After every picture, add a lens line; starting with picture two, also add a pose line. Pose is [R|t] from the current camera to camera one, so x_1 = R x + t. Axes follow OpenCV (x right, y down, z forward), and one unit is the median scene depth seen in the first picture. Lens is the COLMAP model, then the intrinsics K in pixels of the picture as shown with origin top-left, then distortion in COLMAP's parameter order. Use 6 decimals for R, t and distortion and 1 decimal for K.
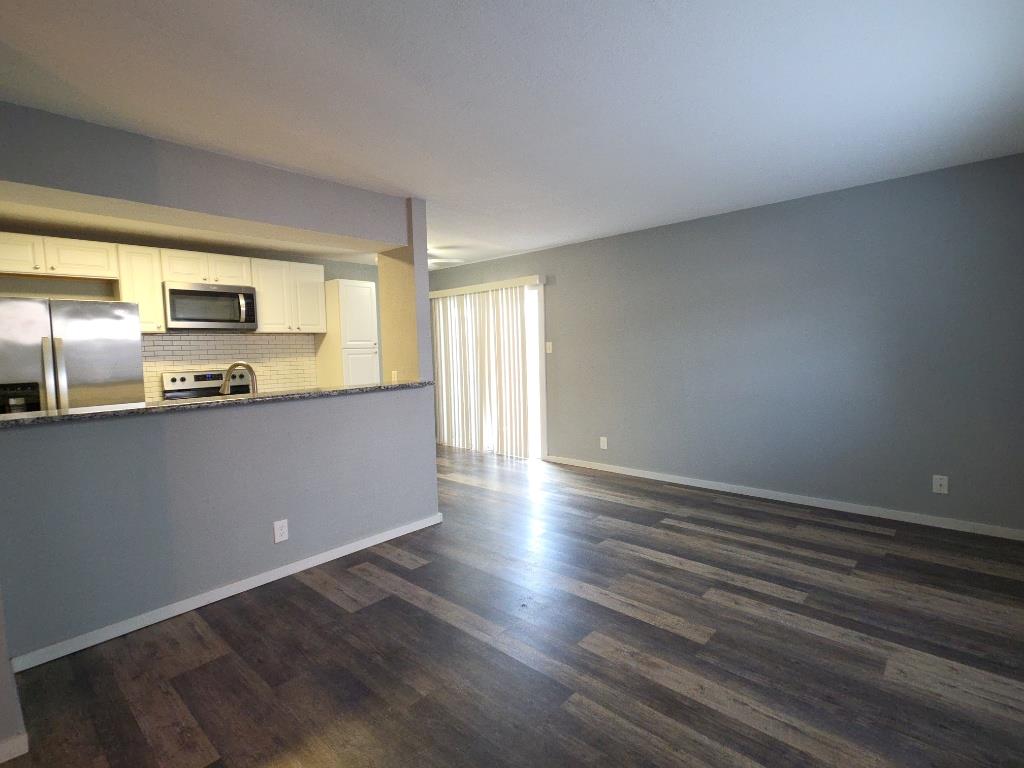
lens RADIAL K [[501.3, 0, 519.2], [0, 501.3, 377.0], [0, 0, 1]] dist [0.015994, -0.007644]
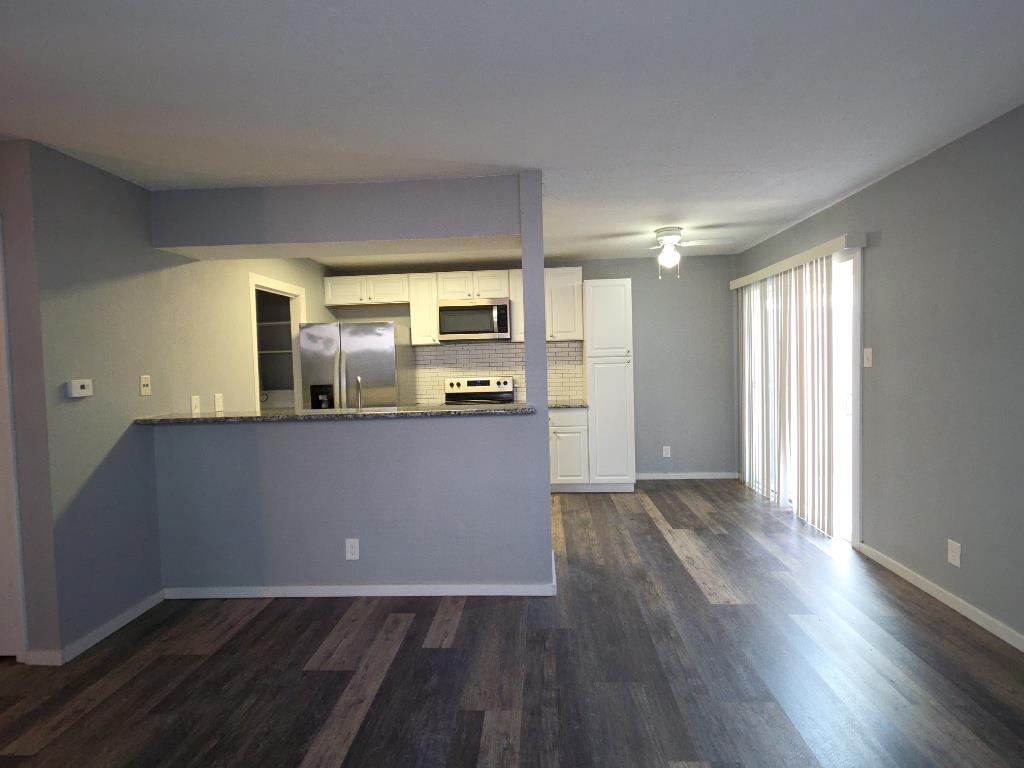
lens RADIAL K [[501.3, 0, 519.2], [0, 501.3, 377.0], [0, 0, 1]] dist [0.015994, -0.007644]
pose [[0.632307, 0.038898, -0.773741, 0.428331], [-0.034818, 0.999156, 0.021777, -0.058576], [0.773935, 0.013170, 0.633128, 0.543023]]
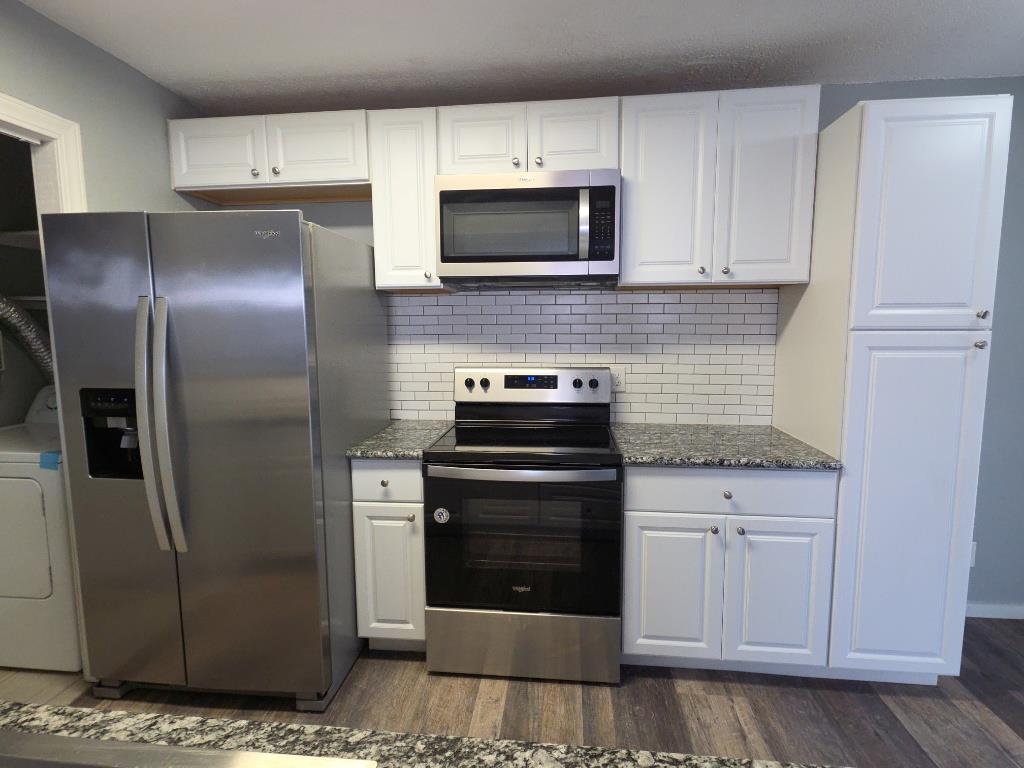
lens RADIAL K [[501.3, 0, 519.2], [0, 501.3, 377.0], [0, 0, 1]] dist [0.015994, -0.007644]
pose [[0.591181, 0.111798, -0.798753, -0.351177], [-0.059205, 0.993690, 0.095262, -0.071507], [0.804363, -0.009027, 0.594070, 1.033086]]
